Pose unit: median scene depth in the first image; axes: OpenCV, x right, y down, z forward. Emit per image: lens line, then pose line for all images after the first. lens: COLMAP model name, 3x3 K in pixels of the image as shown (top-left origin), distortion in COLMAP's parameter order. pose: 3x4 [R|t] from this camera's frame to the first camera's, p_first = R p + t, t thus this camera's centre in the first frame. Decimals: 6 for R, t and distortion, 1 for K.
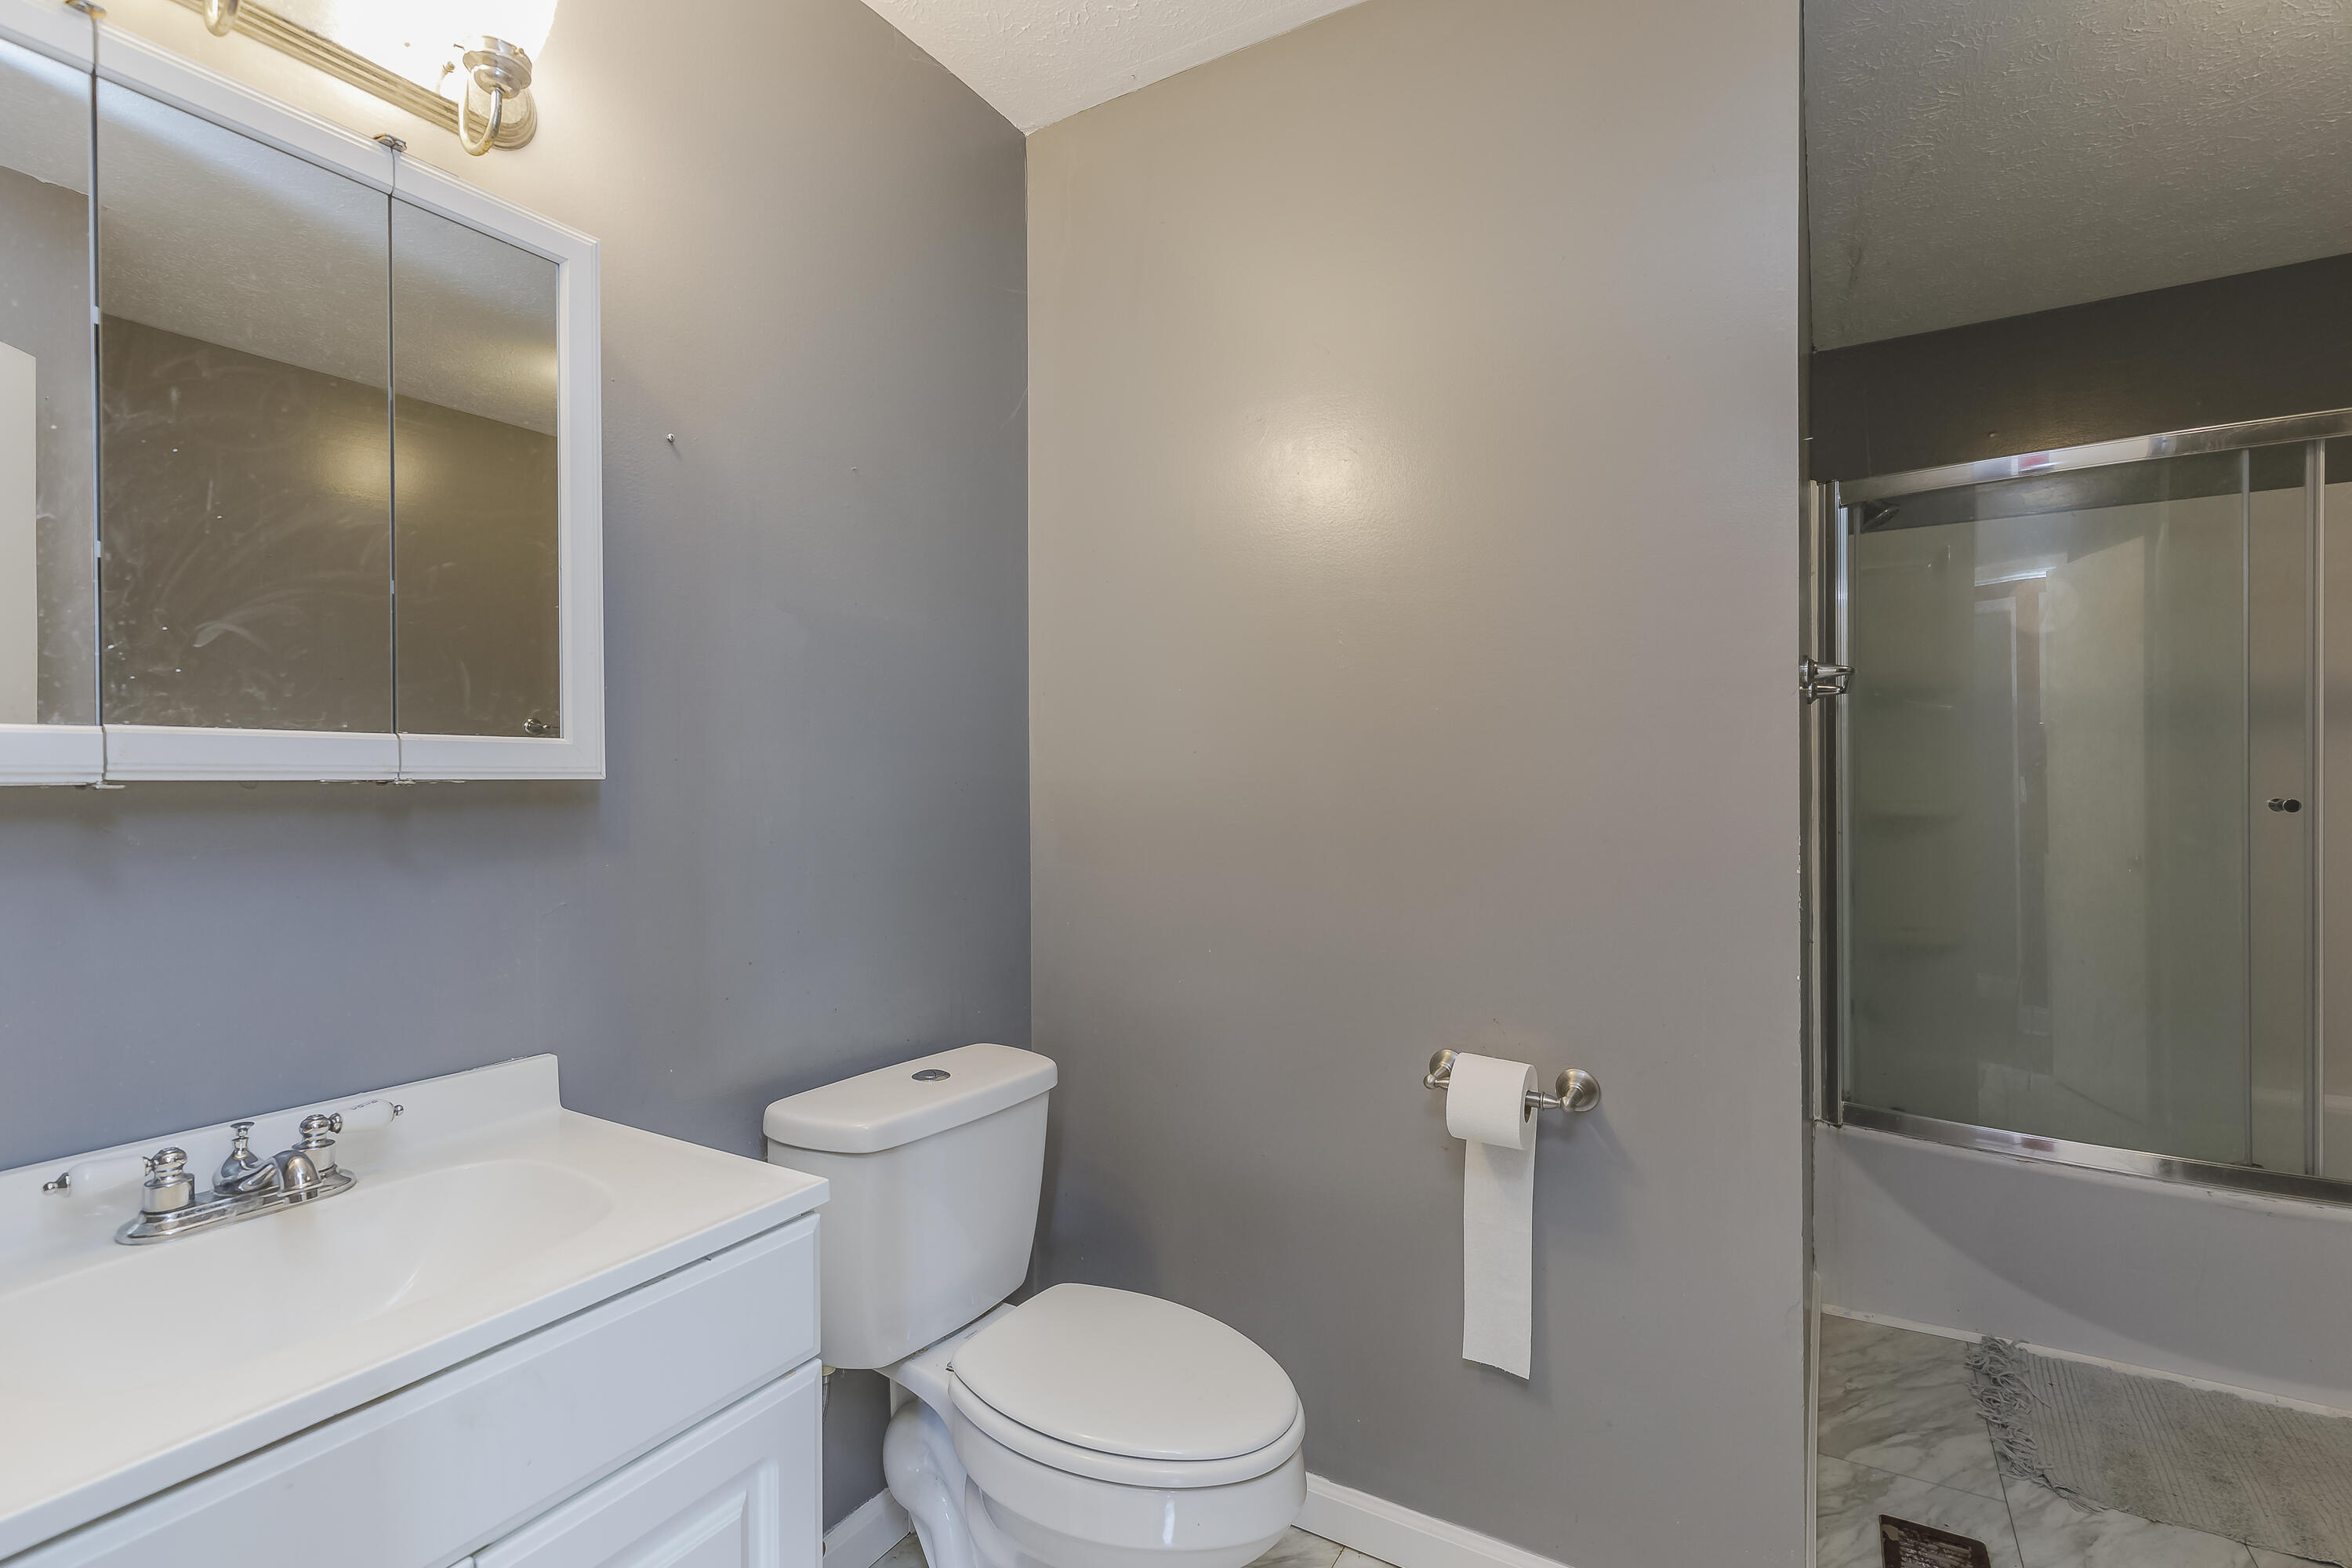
lens RADIAL K [[1081.1, 0, 1181.7], [0, 1081.1, 787.1], [0, 0, 1]] dist [0.002573, -0.001220]
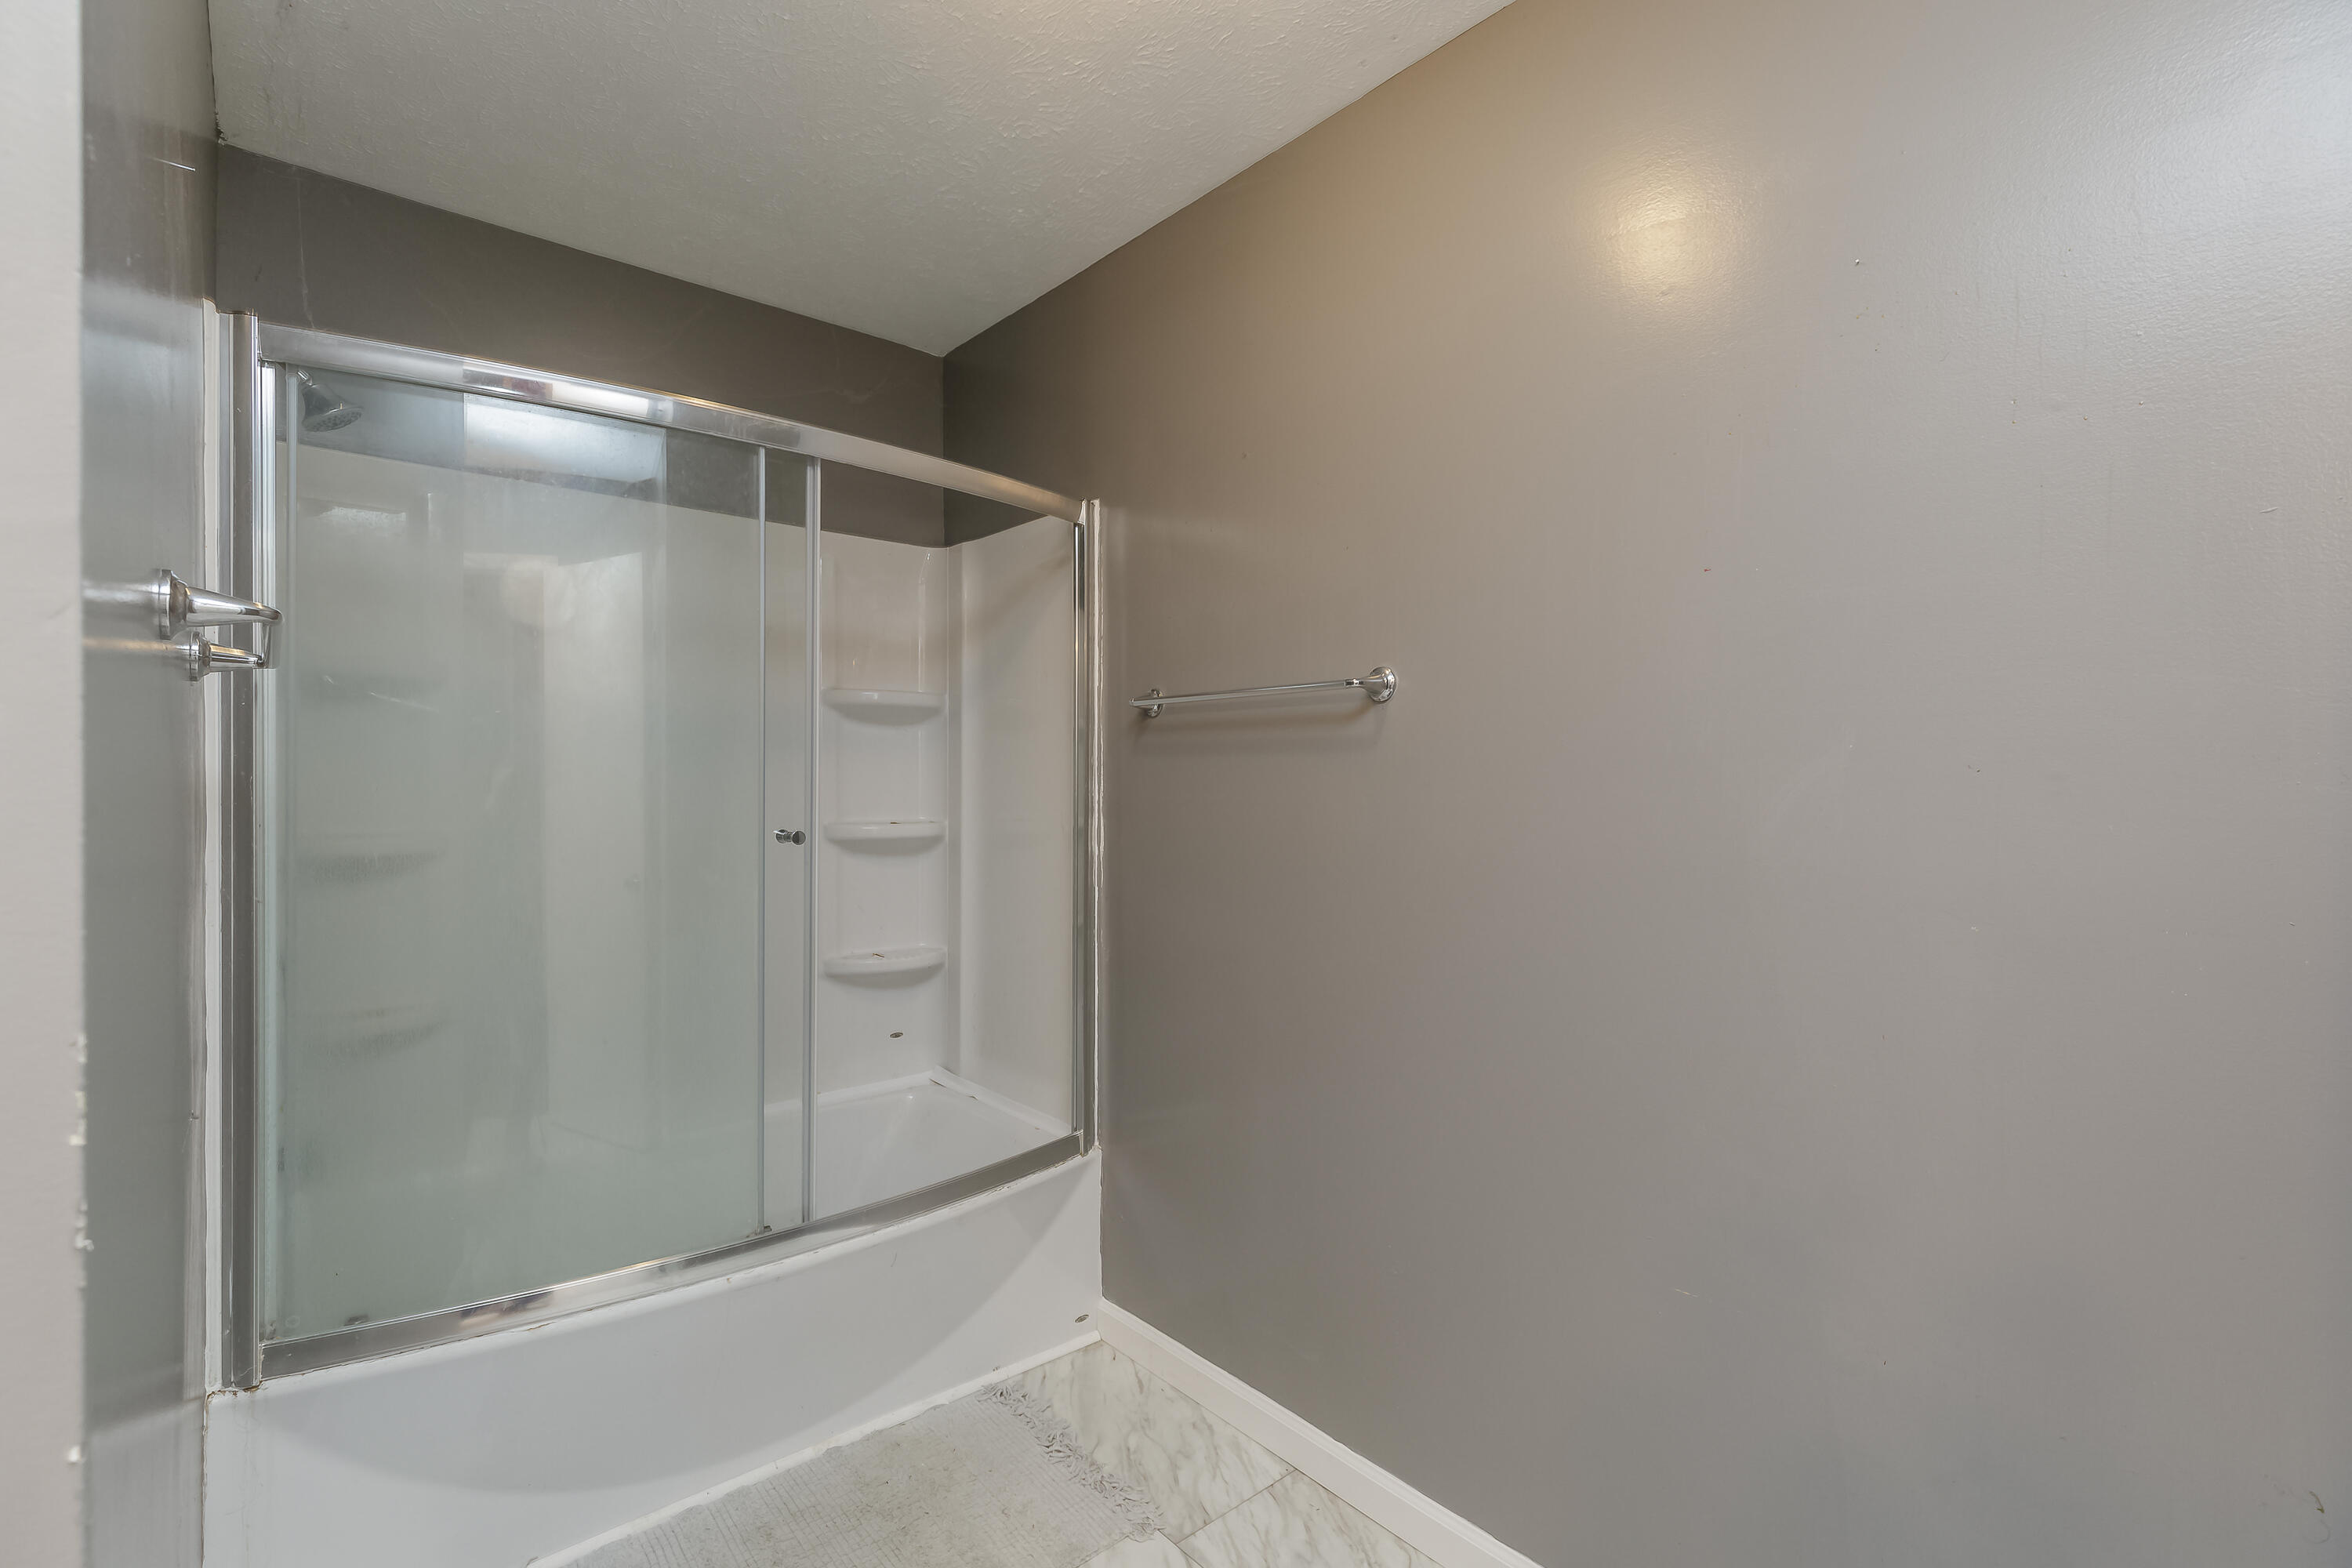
lens RADIAL K [[1081.1, 0, 1183.2], [0, 1081.1, 790.1], [0, 0, 1]] dist [0.002573, -0.001220]
pose [[0.316350, 0.004522, 0.948632, 0.237614], [-0.001315, 0.999990, -0.004329, -0.020174], [-0.948642, 0.000122, 0.316352, 0.383120]]
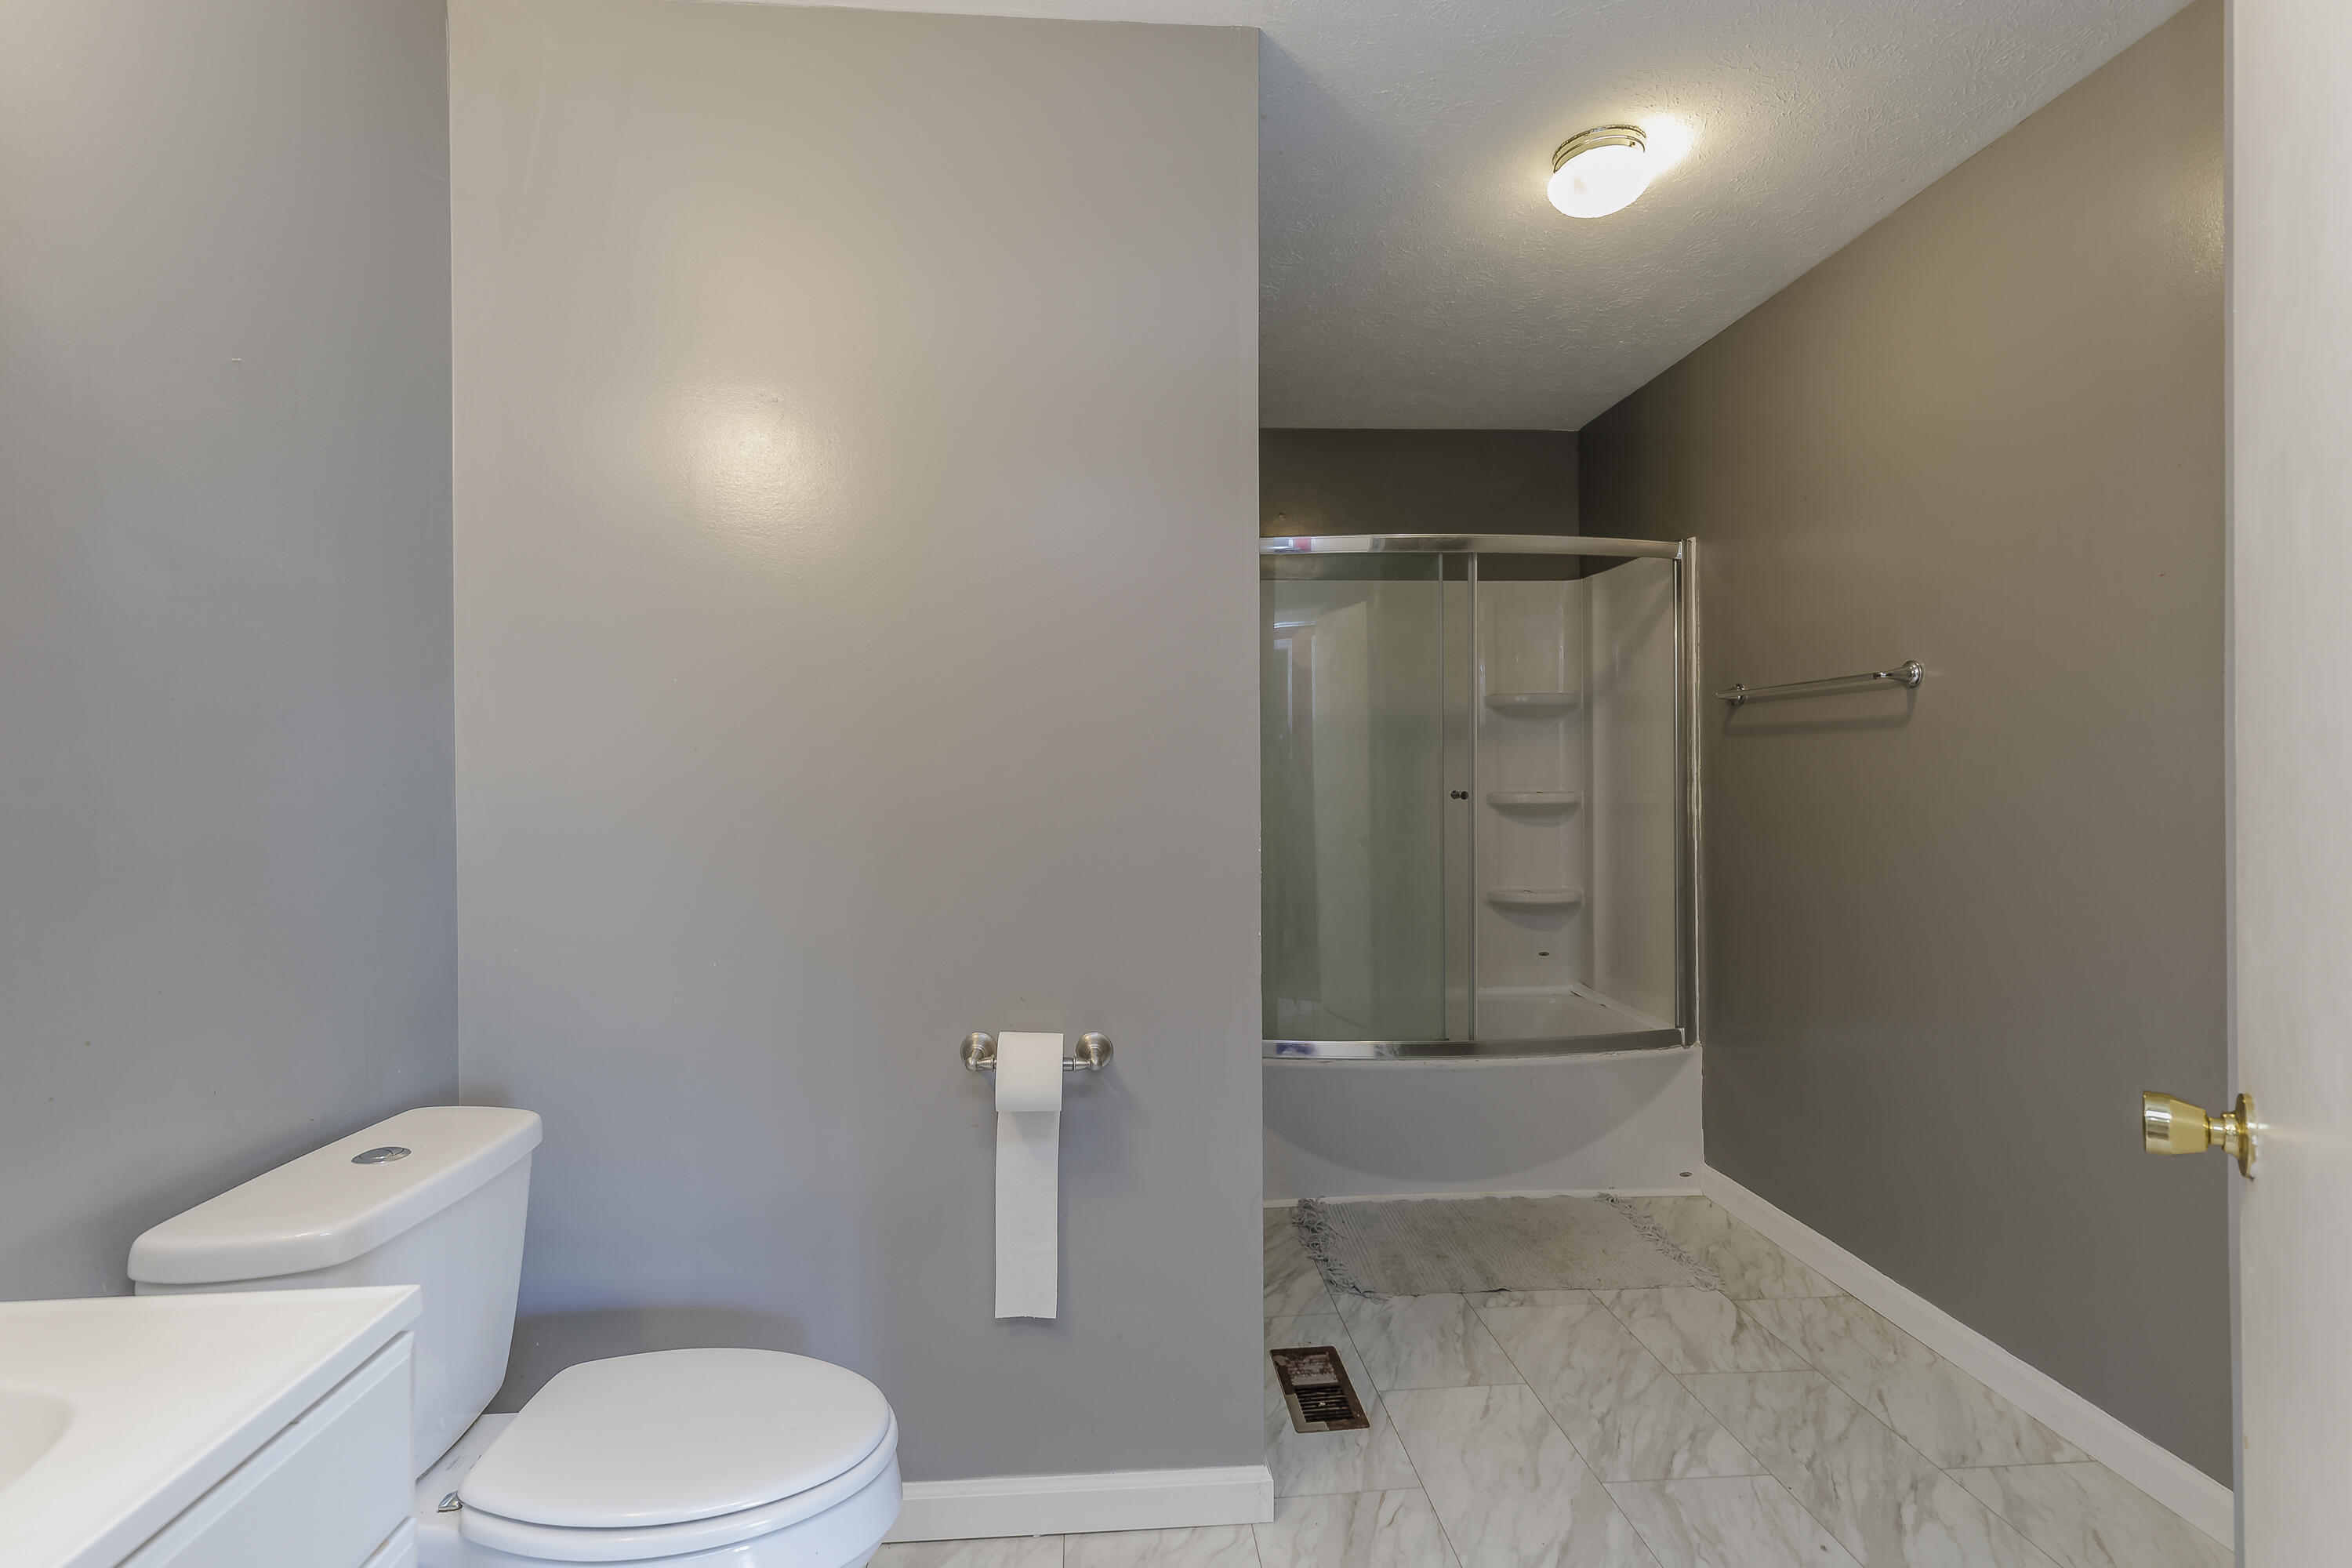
lens RADIAL K [[1081.1, 0, 1162.9], [0, 1081.1, 785.4], [0, 0, 1]] dist [0.002573, -0.001220]
pose [[0.814713, -0.004786, 0.579845, -0.179808], [0.005727, 0.999984, 0.000206, 0.000897], [-0.579837, 0.003153, 0.814727, 0.023635]]
